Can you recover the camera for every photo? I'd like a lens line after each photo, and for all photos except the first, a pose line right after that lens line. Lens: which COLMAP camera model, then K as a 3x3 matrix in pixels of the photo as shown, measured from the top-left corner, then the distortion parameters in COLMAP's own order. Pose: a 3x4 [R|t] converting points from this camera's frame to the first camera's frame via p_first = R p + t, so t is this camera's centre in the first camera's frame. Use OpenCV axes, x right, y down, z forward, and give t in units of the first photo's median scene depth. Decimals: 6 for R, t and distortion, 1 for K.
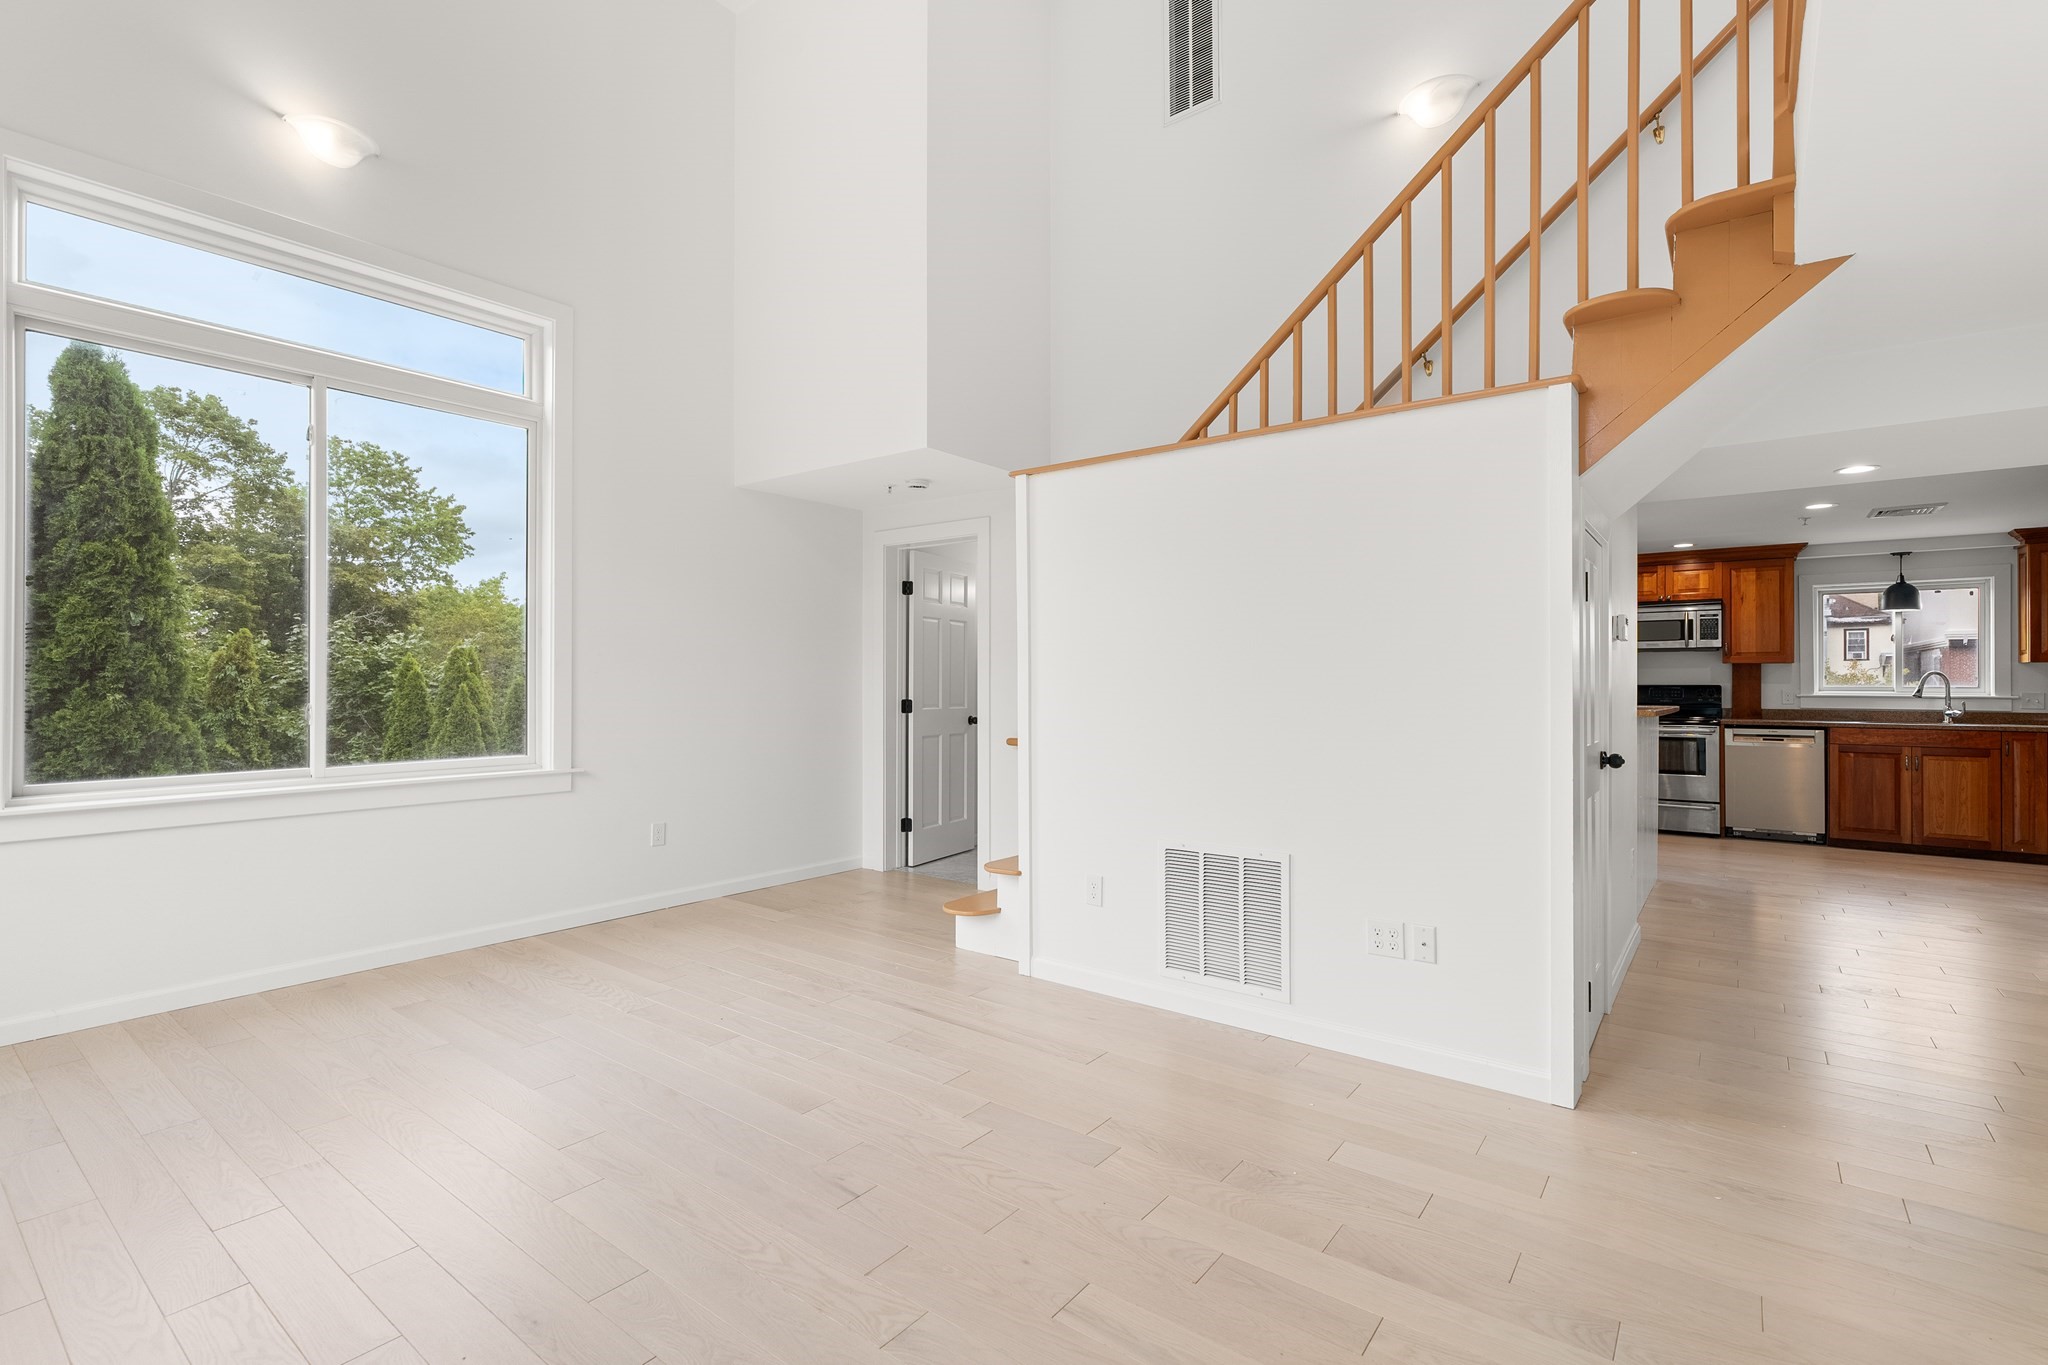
lens RADIAL K [[937.0, 0, 1020.7], [0, 937.0, 675.1], [0, 0, 1]] dist [-0.001912, -0.000301]
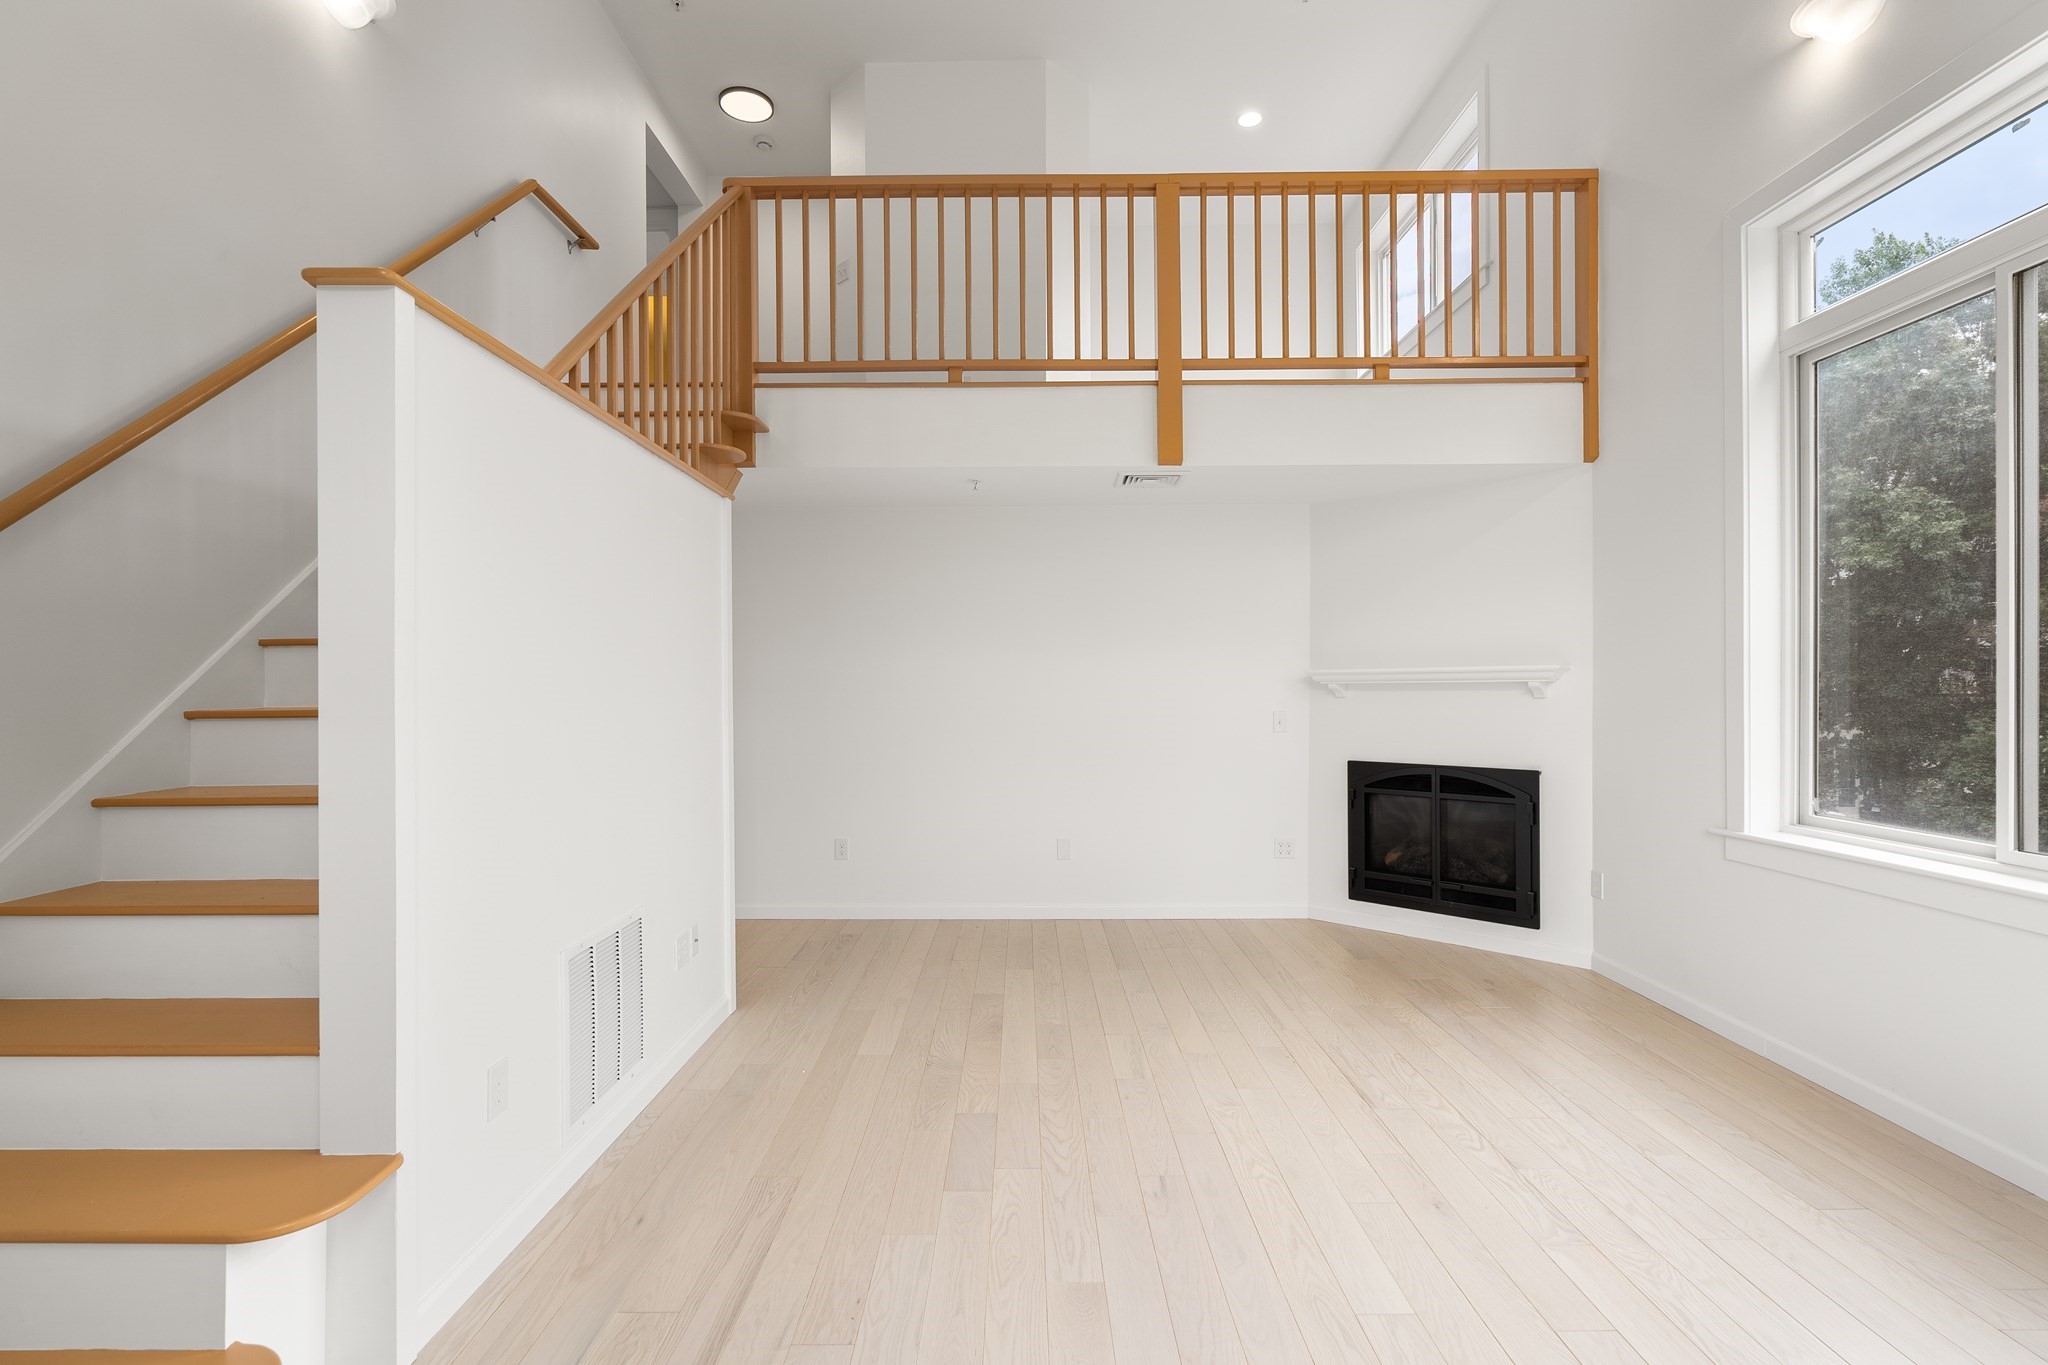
lens RADIAL K [[927.3, 0, 1026.7], [0, 927.3, 691.3], [0, 0, 1]] dist [-0.003240, 0.000289]
pose [[-0.613928, -0.002879, 0.789357, -0.605651], [-0.003313, 0.999994, 0.001071, -0.021070], [-0.789355, -0.001957, -0.613934, 1.148357]]
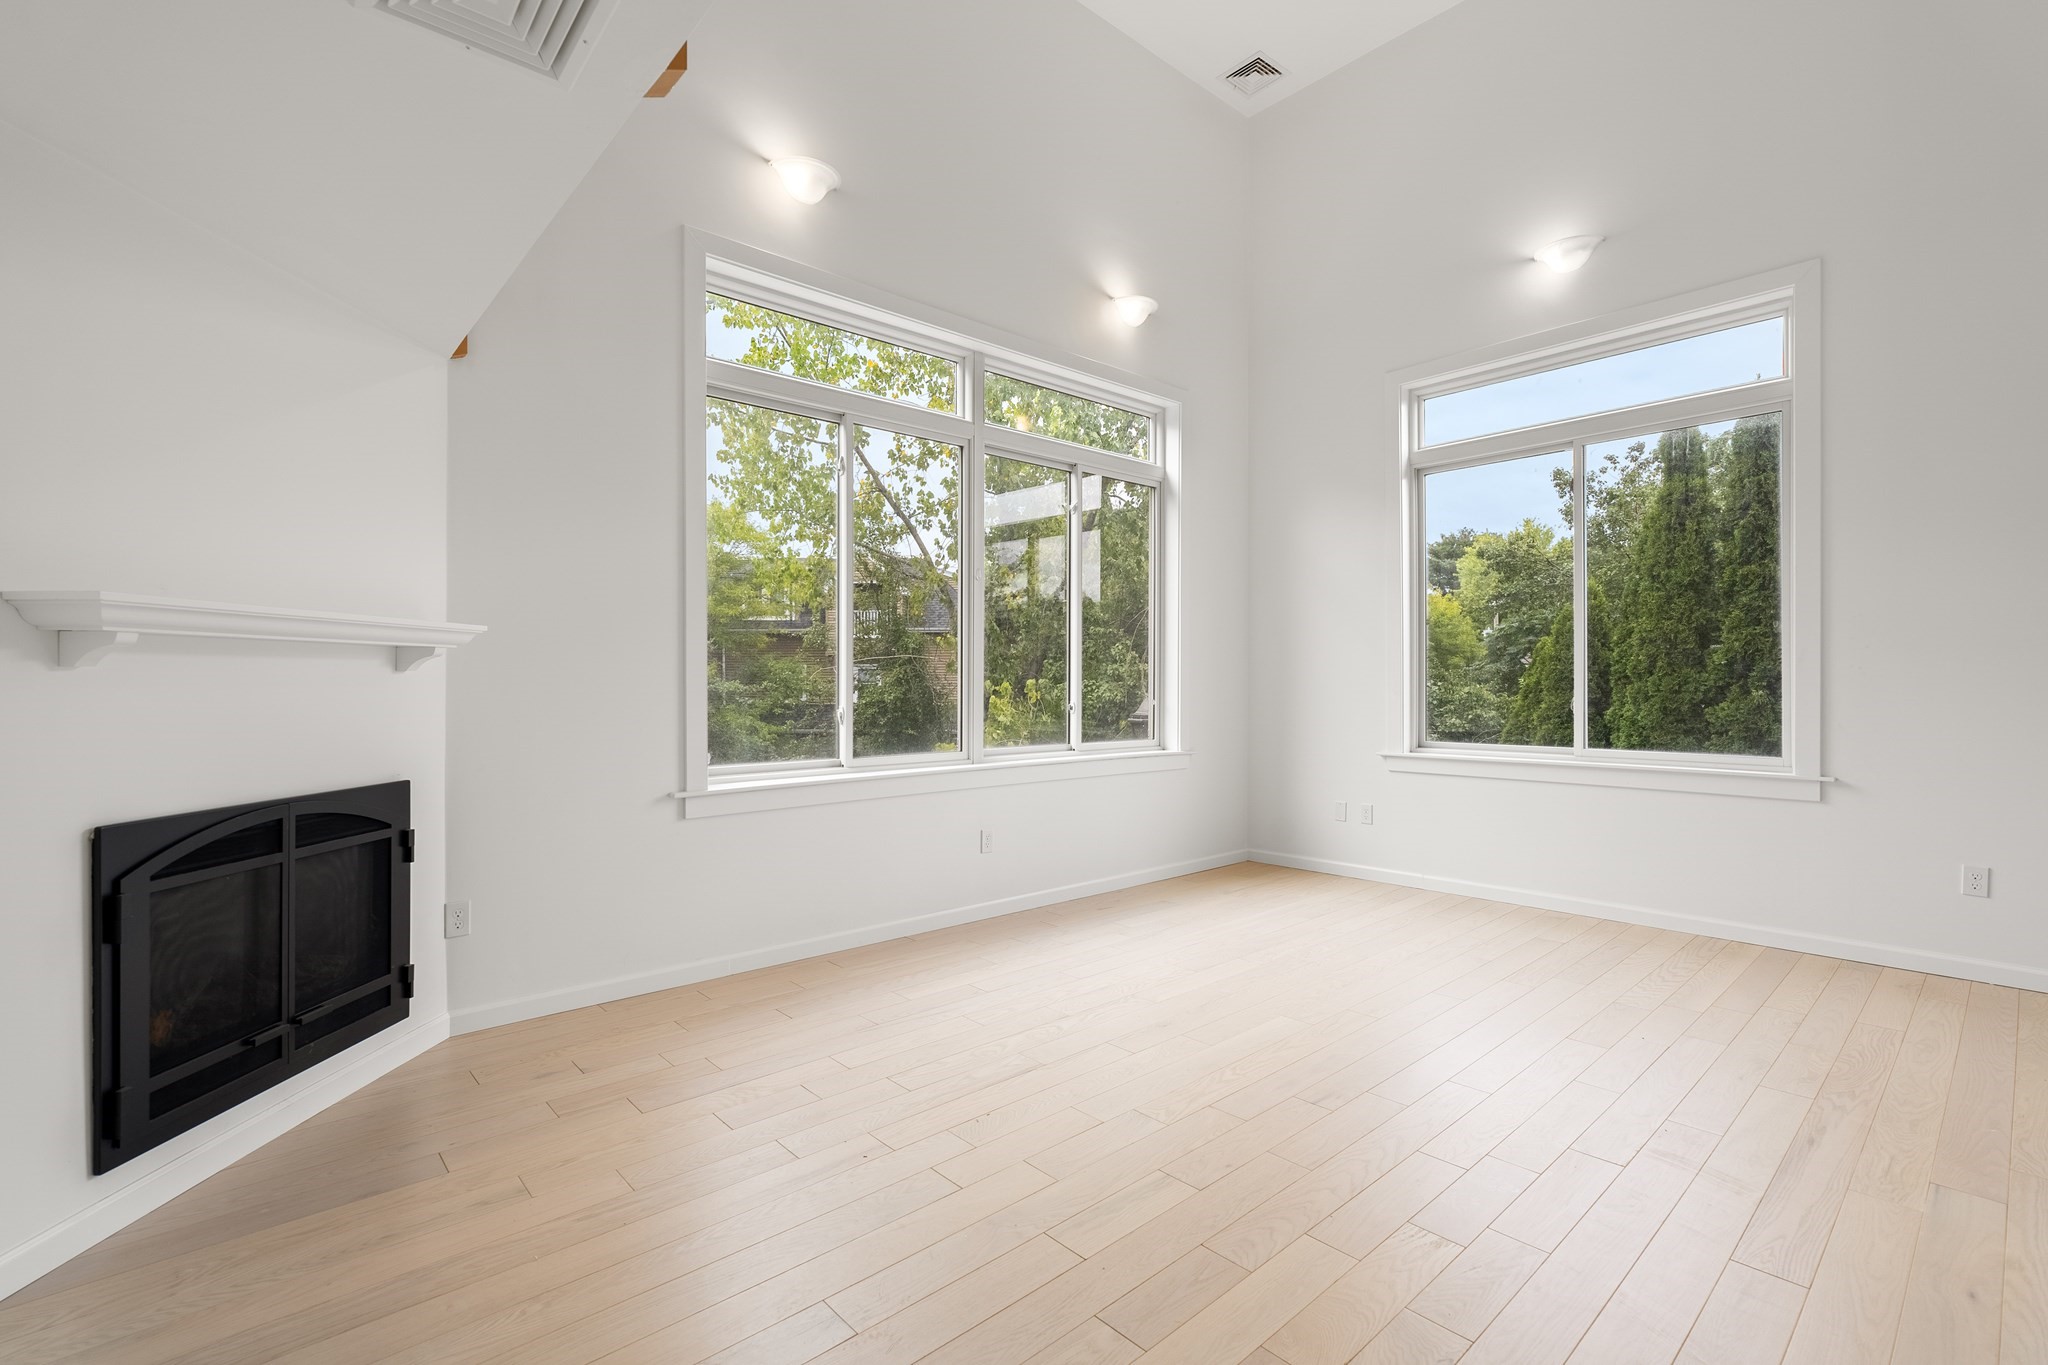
lens RADIAL K [[922.3, 0, 1024.0], [0, 922.3, 682.5], [0, 0, 1]] dist [-0.002260, -0.000209]
pose [[-0.177835, 0.000488, -0.984060, 0.675914], [0.010283, 0.999946, -0.001362, 0.004260], [0.984007, -0.010361, -0.177831, 0.534770]]
